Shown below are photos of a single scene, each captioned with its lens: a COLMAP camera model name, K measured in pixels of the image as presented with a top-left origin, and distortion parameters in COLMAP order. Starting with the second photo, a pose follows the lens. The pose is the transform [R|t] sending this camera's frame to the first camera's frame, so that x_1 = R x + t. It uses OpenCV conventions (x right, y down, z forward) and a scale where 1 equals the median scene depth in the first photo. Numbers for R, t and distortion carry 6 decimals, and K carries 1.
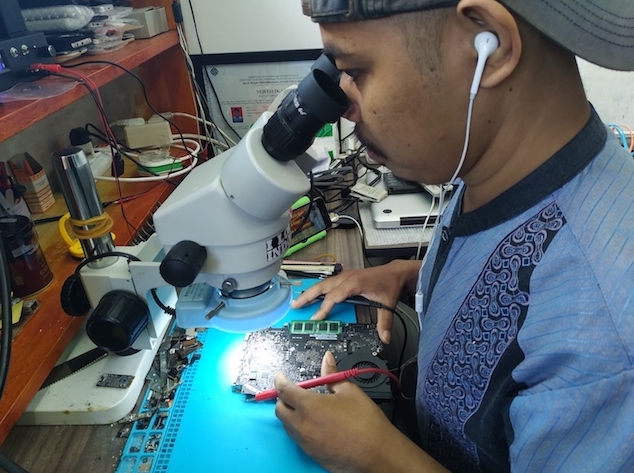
lens RADIAL K [[478.9, 0, 317.0], [0, 478.9, 236.5], [0, 0, 1]] dist [0.038750, -0.079893]
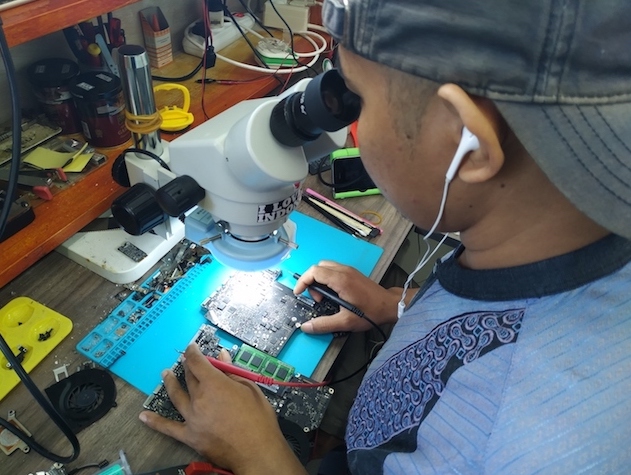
lens RADIAL K [[477.3, 0, 315.5], [0, 477.3, 237.5], [0, 0, 1]] dist [-0.001145, -0.002859]
pose [[0.881641, 0.419399, -0.216366, 0.197043], [-0.354580, 0.891250, 0.282749, -0.205847], [0.311420, -0.172564, 0.934473, 0.063624]]
